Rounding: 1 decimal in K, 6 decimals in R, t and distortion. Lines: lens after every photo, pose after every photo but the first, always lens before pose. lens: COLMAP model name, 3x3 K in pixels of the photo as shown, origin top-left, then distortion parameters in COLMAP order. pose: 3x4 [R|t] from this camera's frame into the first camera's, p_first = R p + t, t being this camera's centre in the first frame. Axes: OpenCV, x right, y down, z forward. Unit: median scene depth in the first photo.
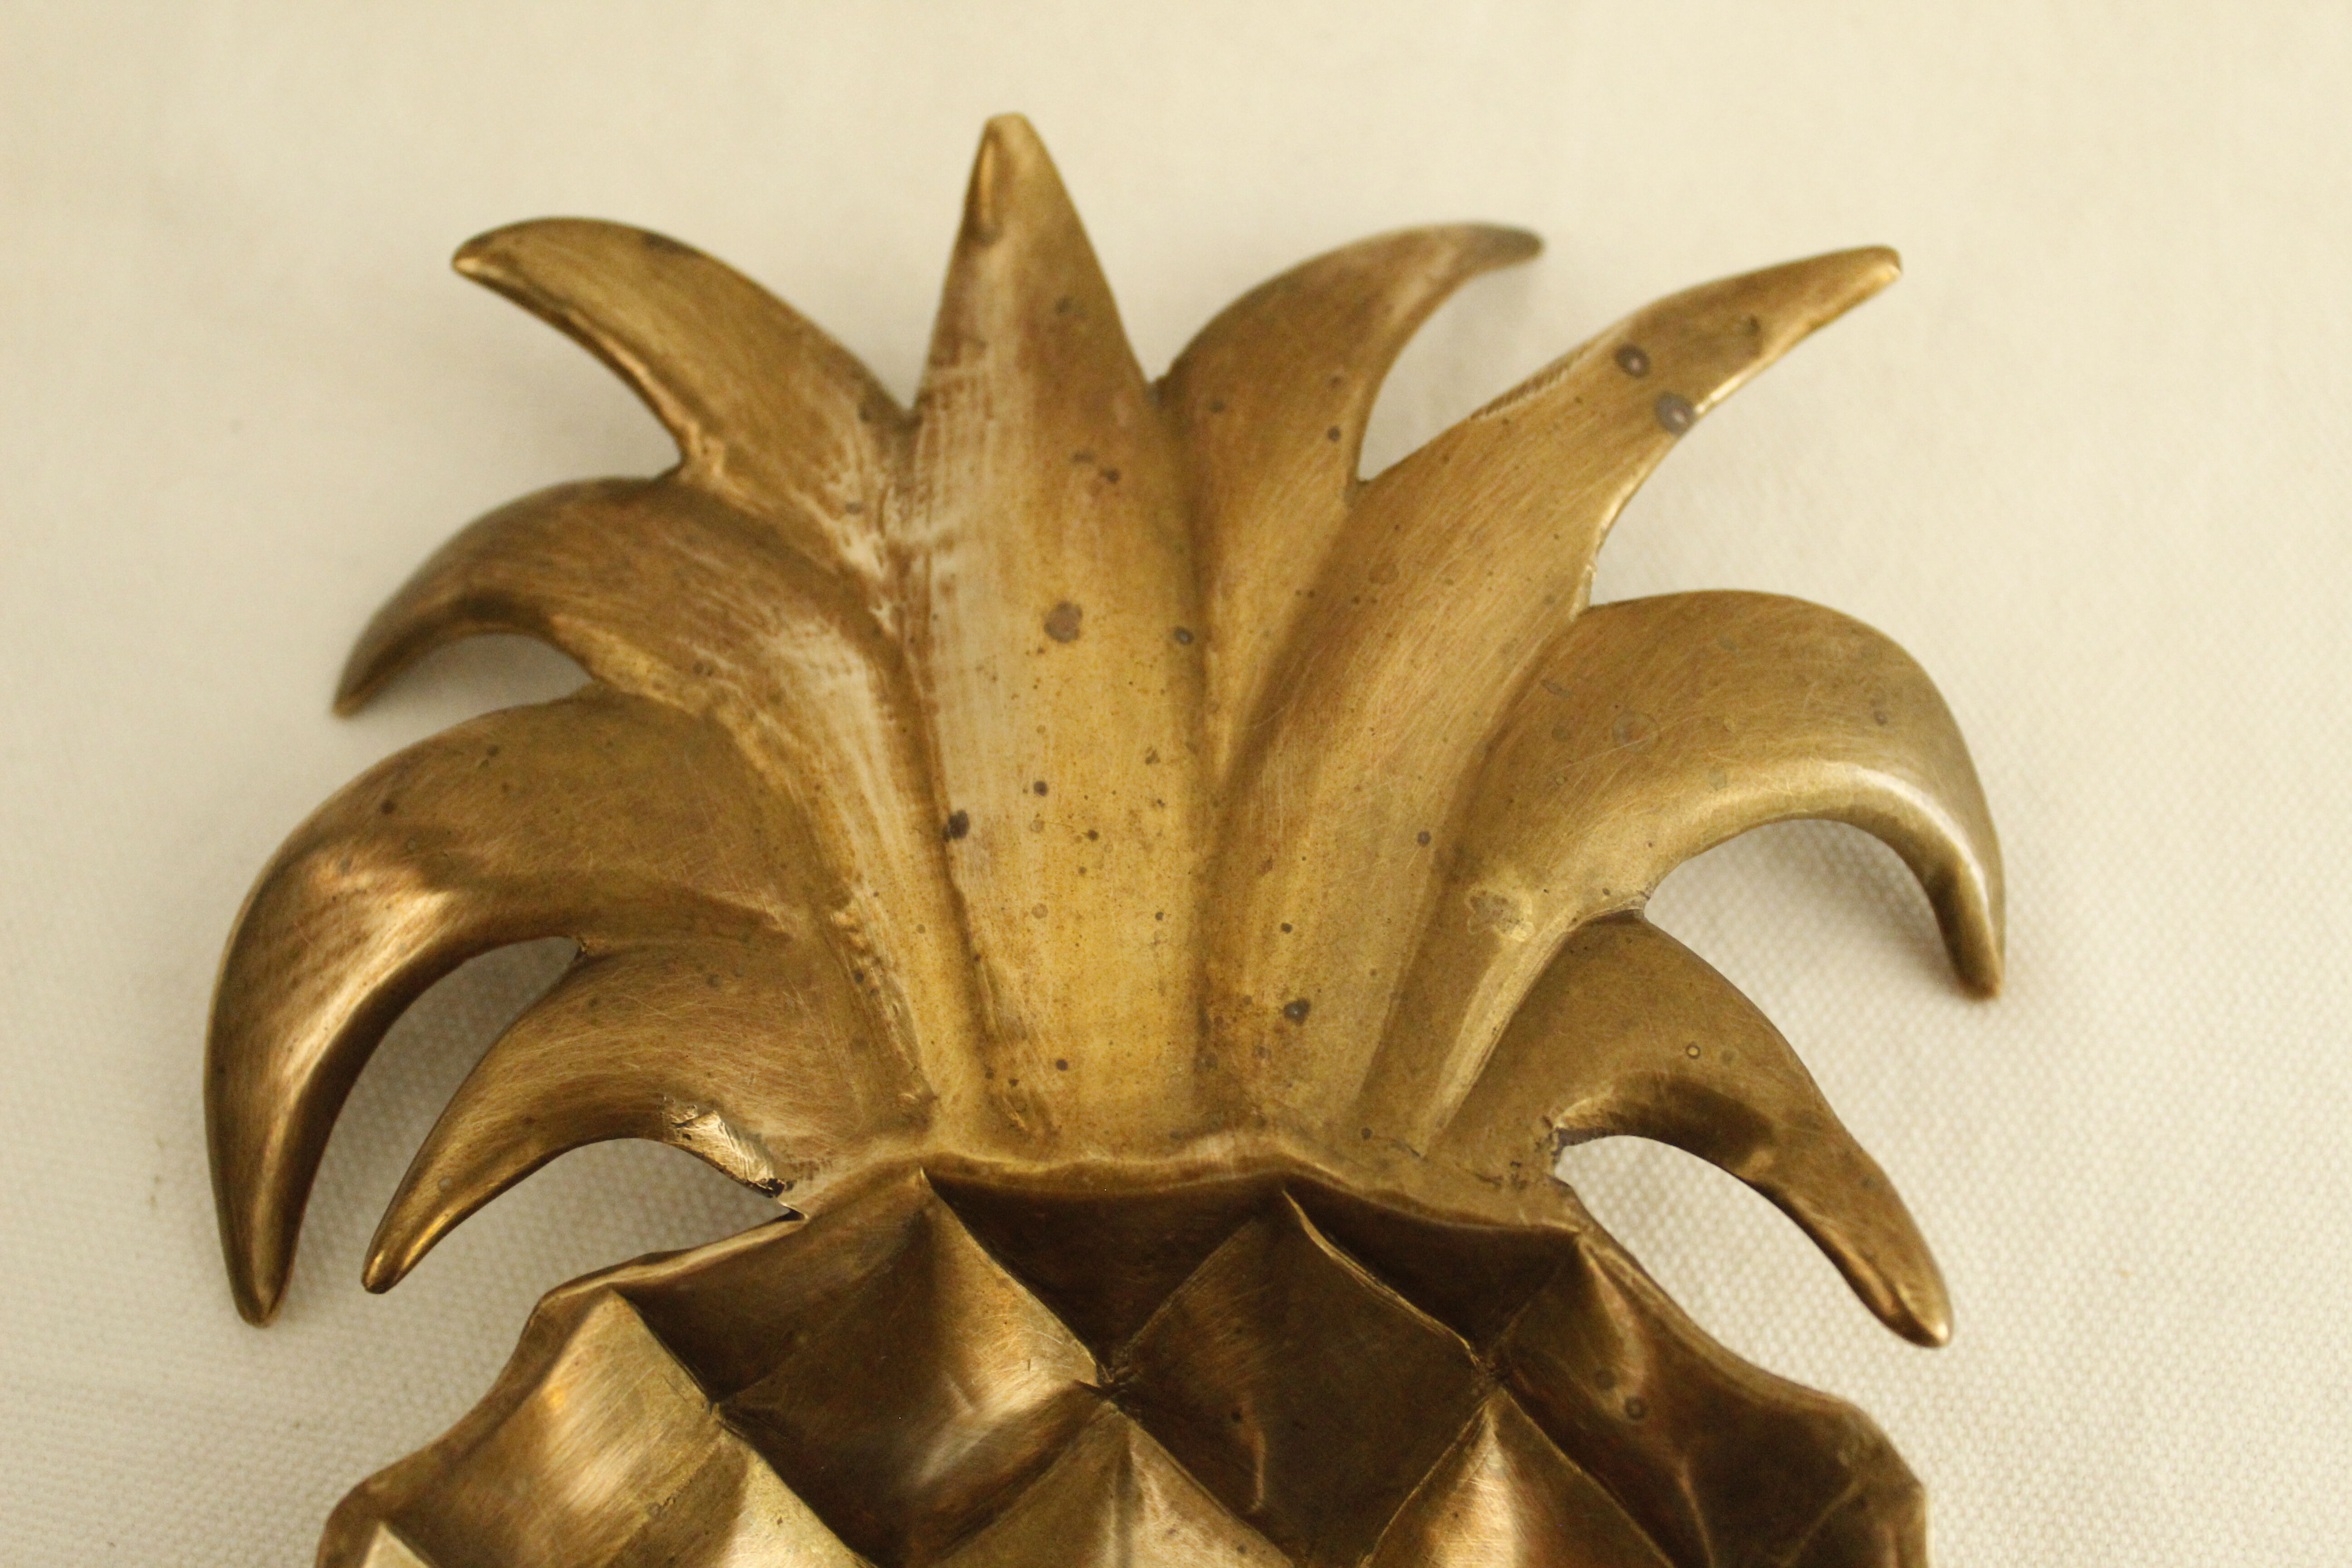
lens RADIAL K [[2625.8, 0, 1176.0], [0, 2625.8, 784.0], [0, 0, 1]] dist [-0.111828, 0.032930]
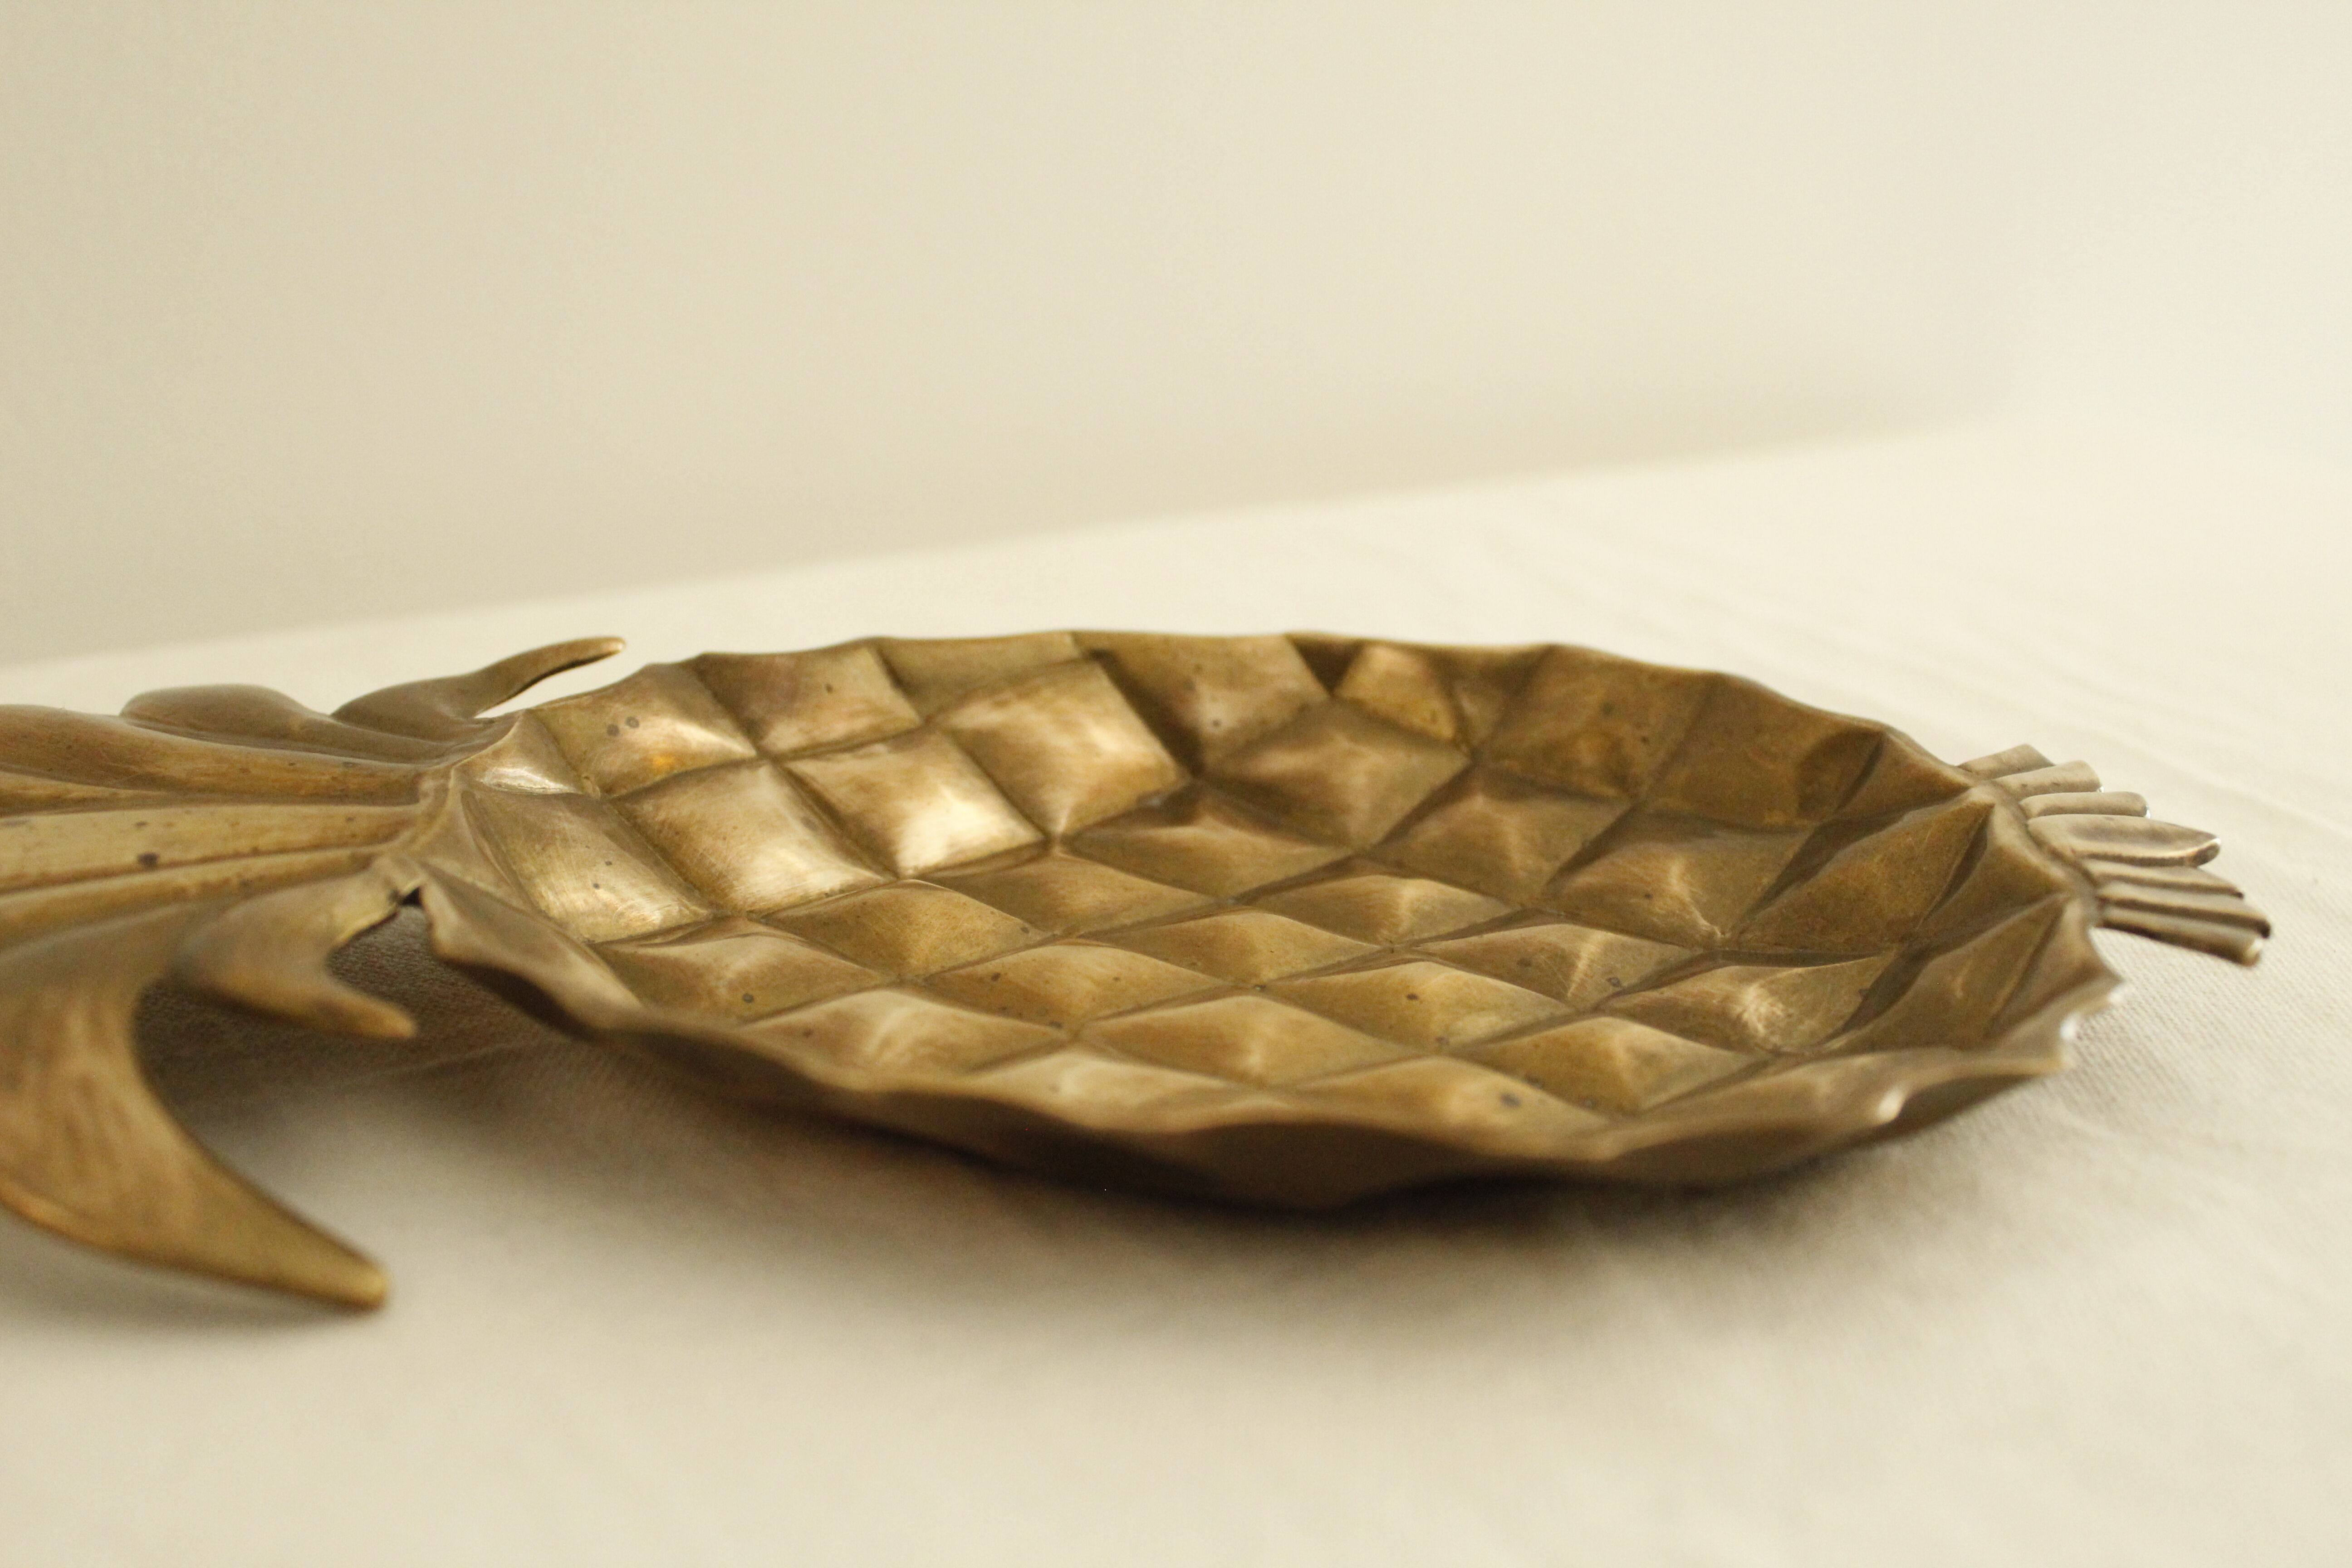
lens RADIAL K [[2625.8, 0, 1176.0], [0, 2625.8, 784.0], [0, 0, 1]] dist [-0.111828, 0.032930]
pose [[-0.066594, -0.319289, 0.945315, -1.359987], [0.916921, 0.354029, 0.184171, 0.242516], [-0.393473, 0.879044, 0.269186, 0.390379]]
